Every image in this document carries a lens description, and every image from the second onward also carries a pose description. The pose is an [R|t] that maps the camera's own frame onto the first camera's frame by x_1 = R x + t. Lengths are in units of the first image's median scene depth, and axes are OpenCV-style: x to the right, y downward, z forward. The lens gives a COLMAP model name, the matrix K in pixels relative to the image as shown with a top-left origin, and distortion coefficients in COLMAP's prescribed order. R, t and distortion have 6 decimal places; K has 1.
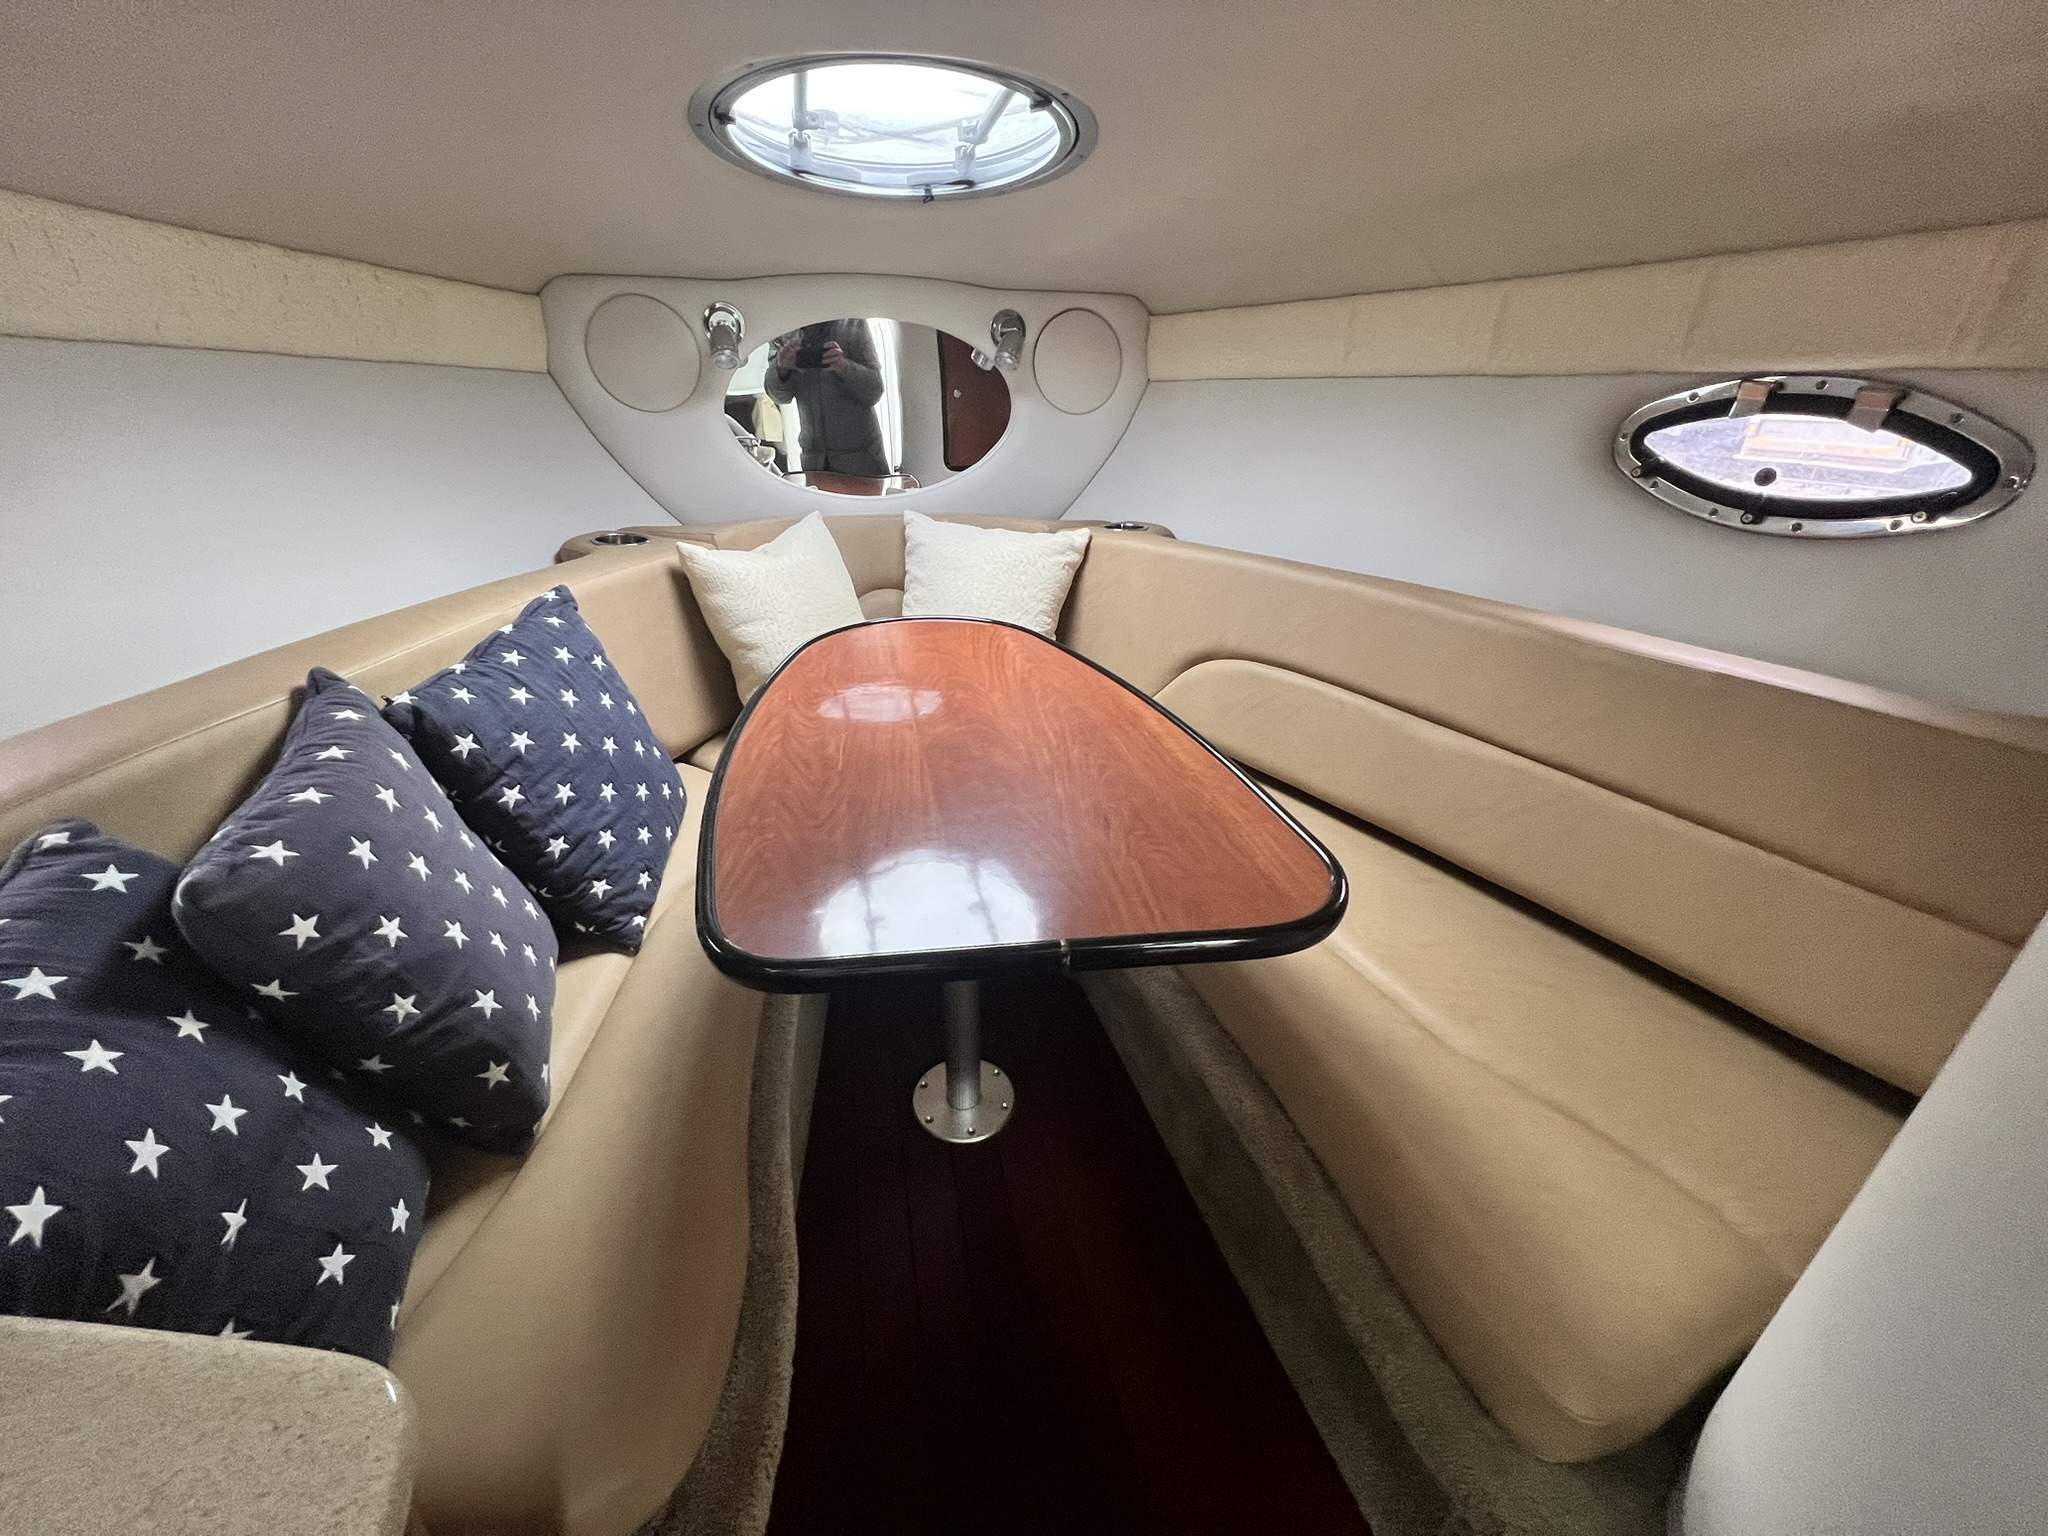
lens RADIAL K [[815.1, 0, 1024.3], [0, 815.1, 770.5], [0, 0, 1]] dist [-0.001240, 0.000389]
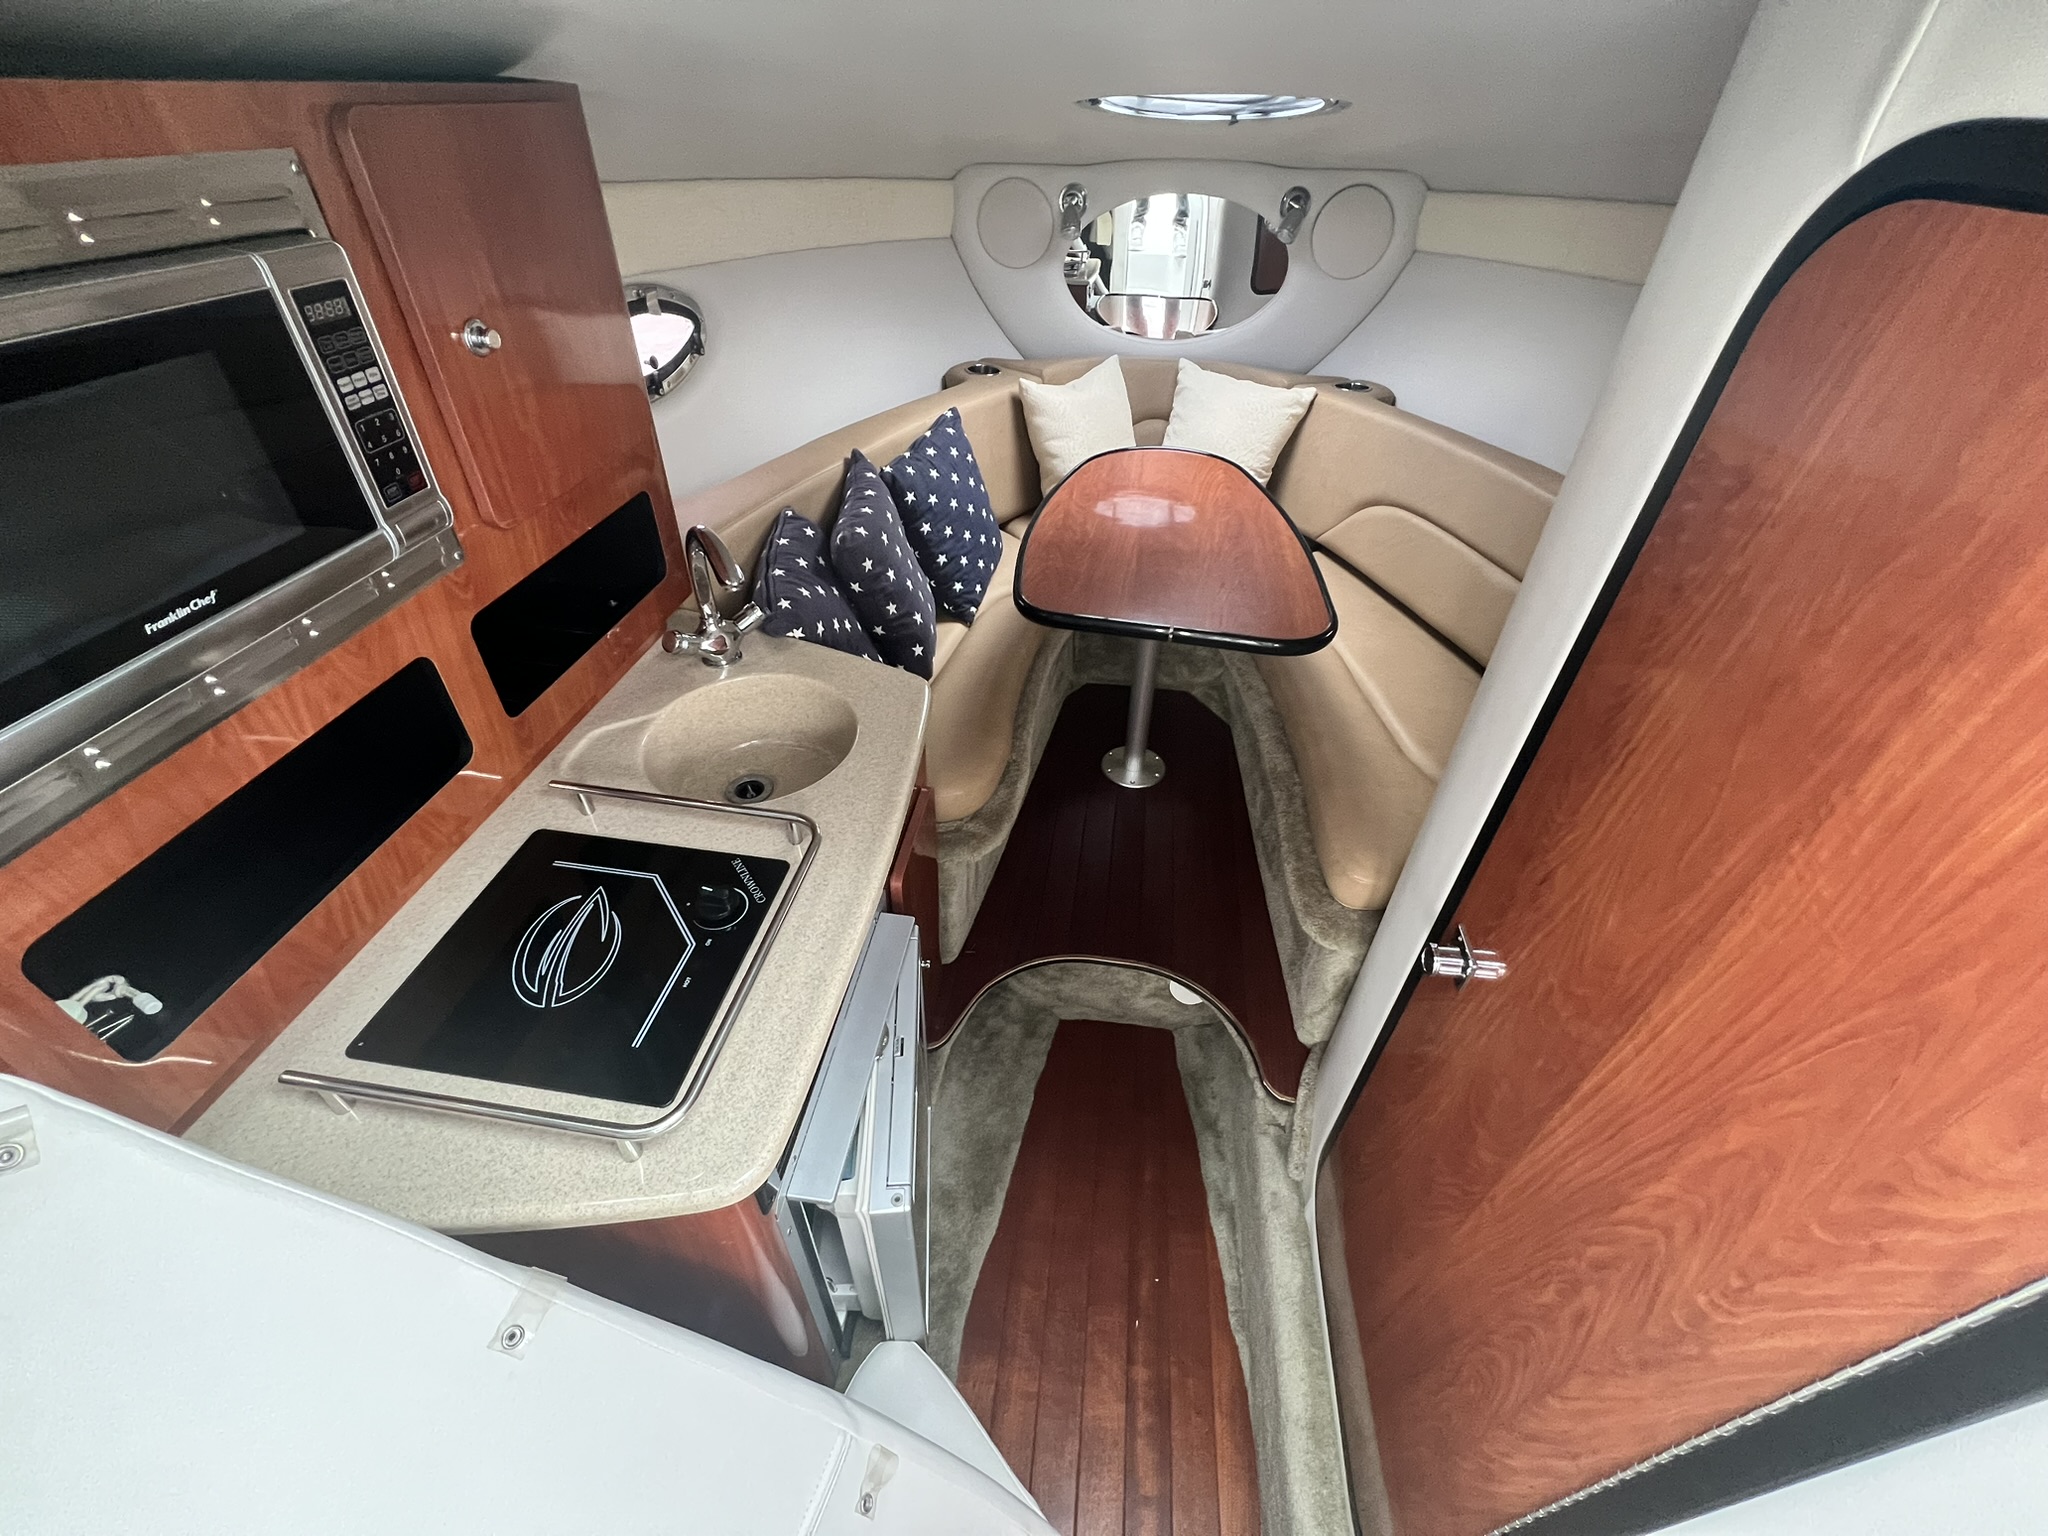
lens RADIAL K [[815.1, 0, 1024.6], [0, 815.1, 772.1], [0, 0, 1]] dist [-0.002642, -0.000017]
pose [[0.934601, 0.220936, -0.278761, 0.244760], [-0.154417, 0.958017, 0.241576, 0.079585], [0.320430, -0.182731, 0.929480, -0.791981]]
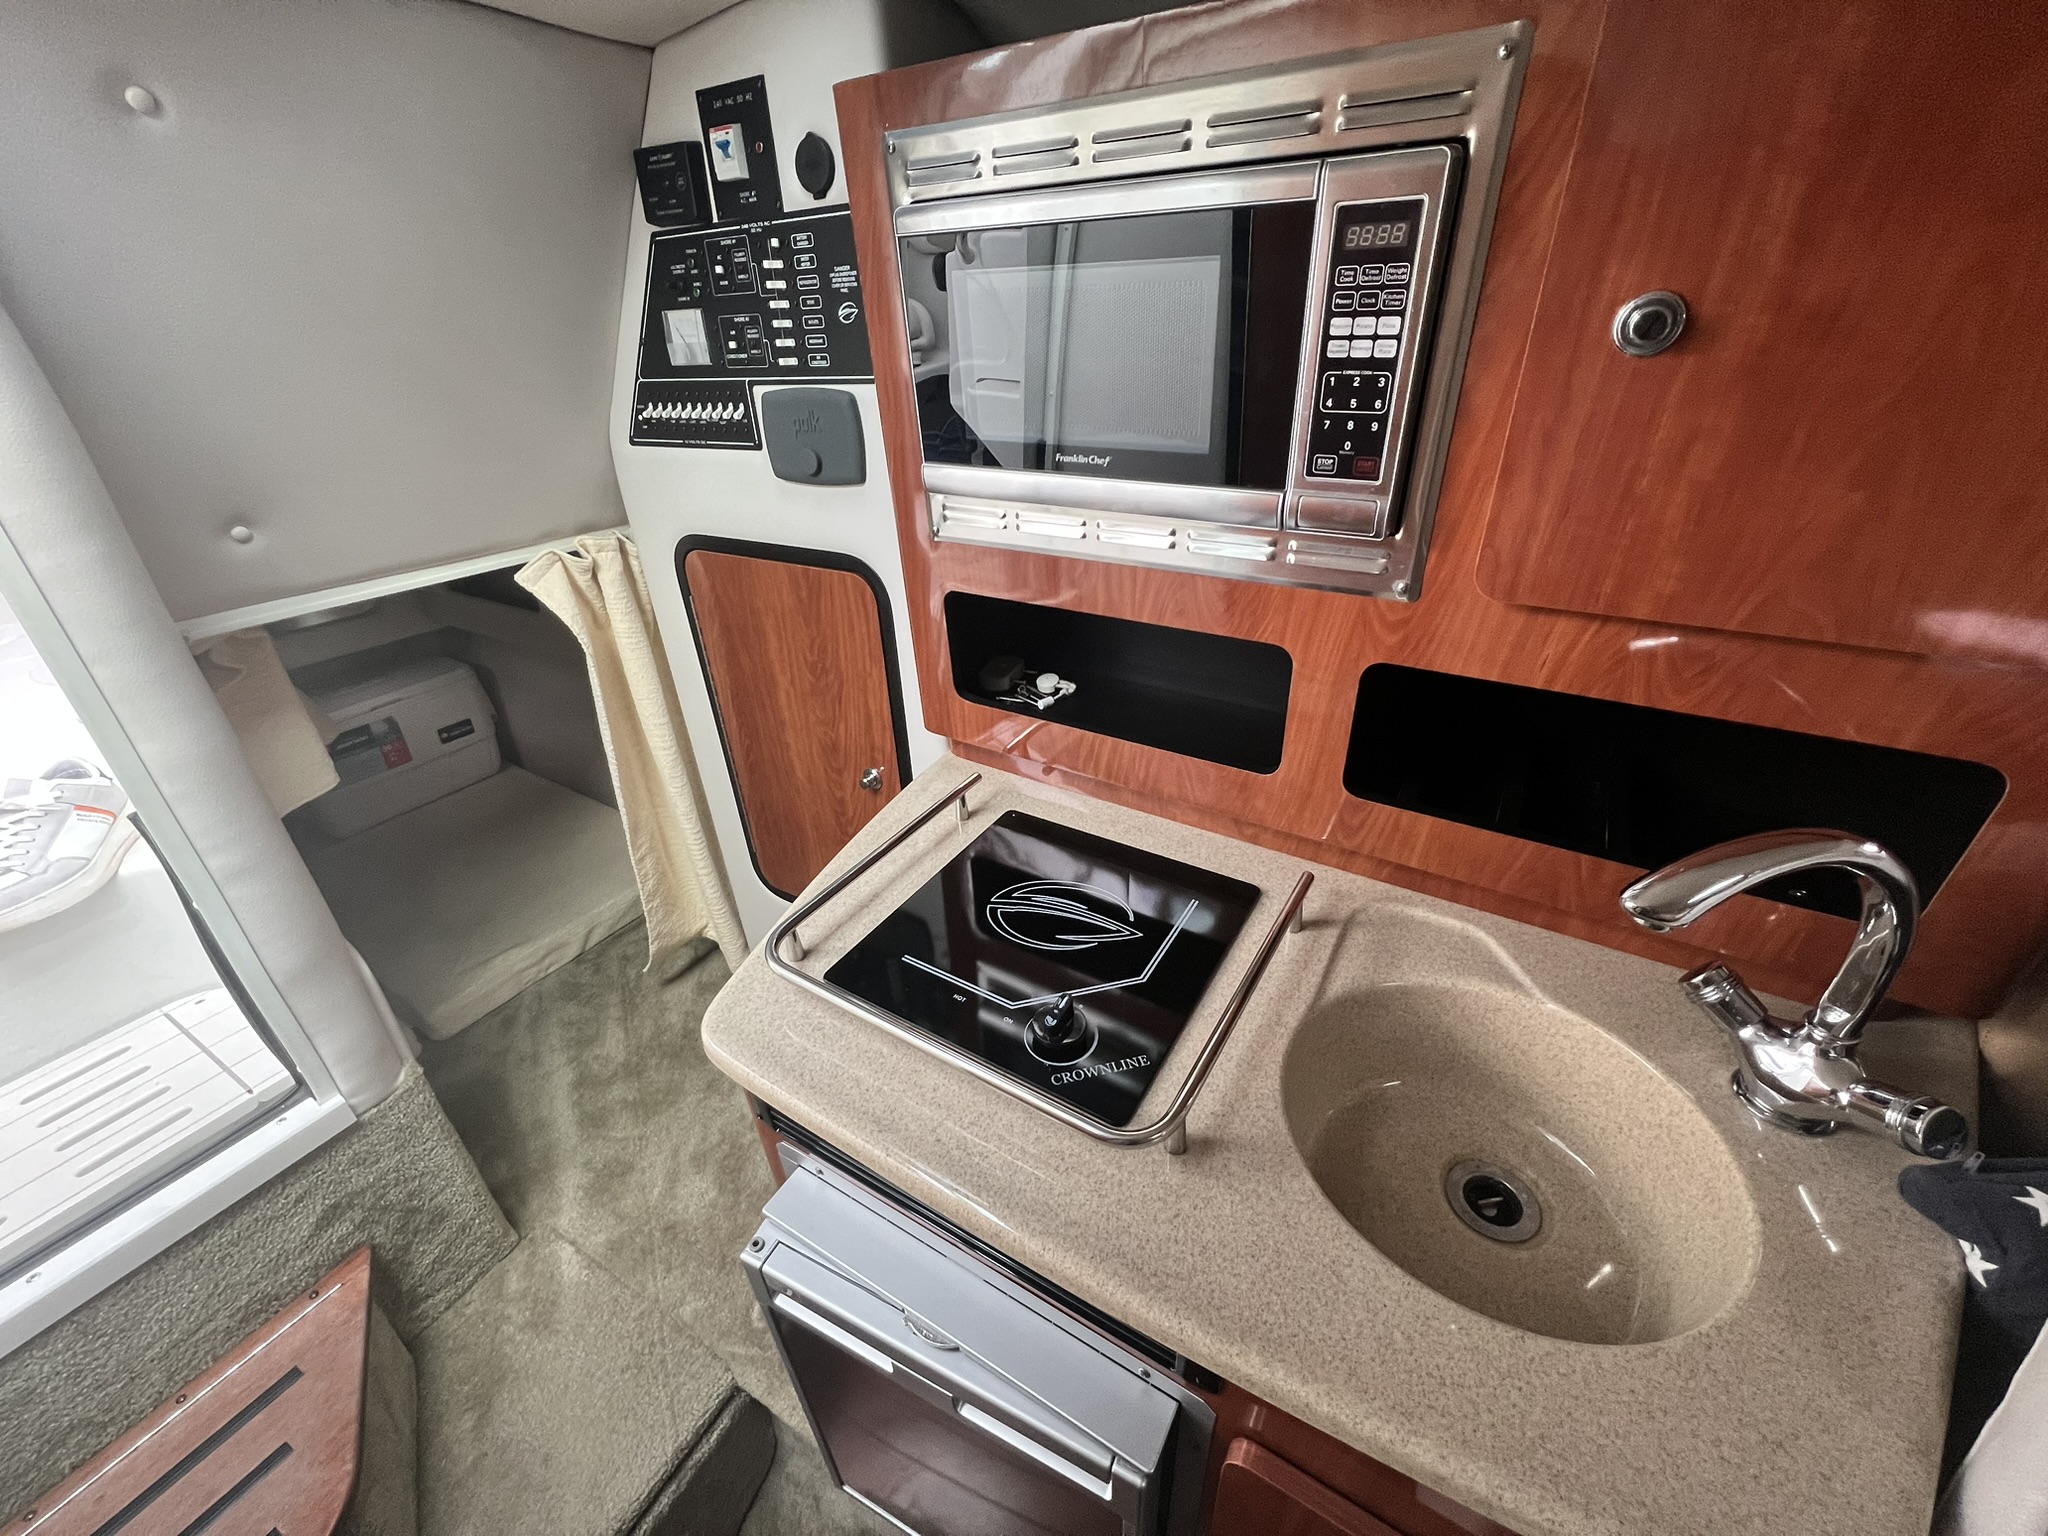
lens RADIAL K [[815.1, 0, 1024.6], [0, 815.1, 772.1], [0, 0, 1]] dist [-0.002642, -0.000017]
pose [[-0.705575, 0.354561, -0.613556, 0.069372], [-0.303579, 0.631115, 0.713816, -0.118156], [0.640315, 0.689914, -0.337661, -0.028728]]
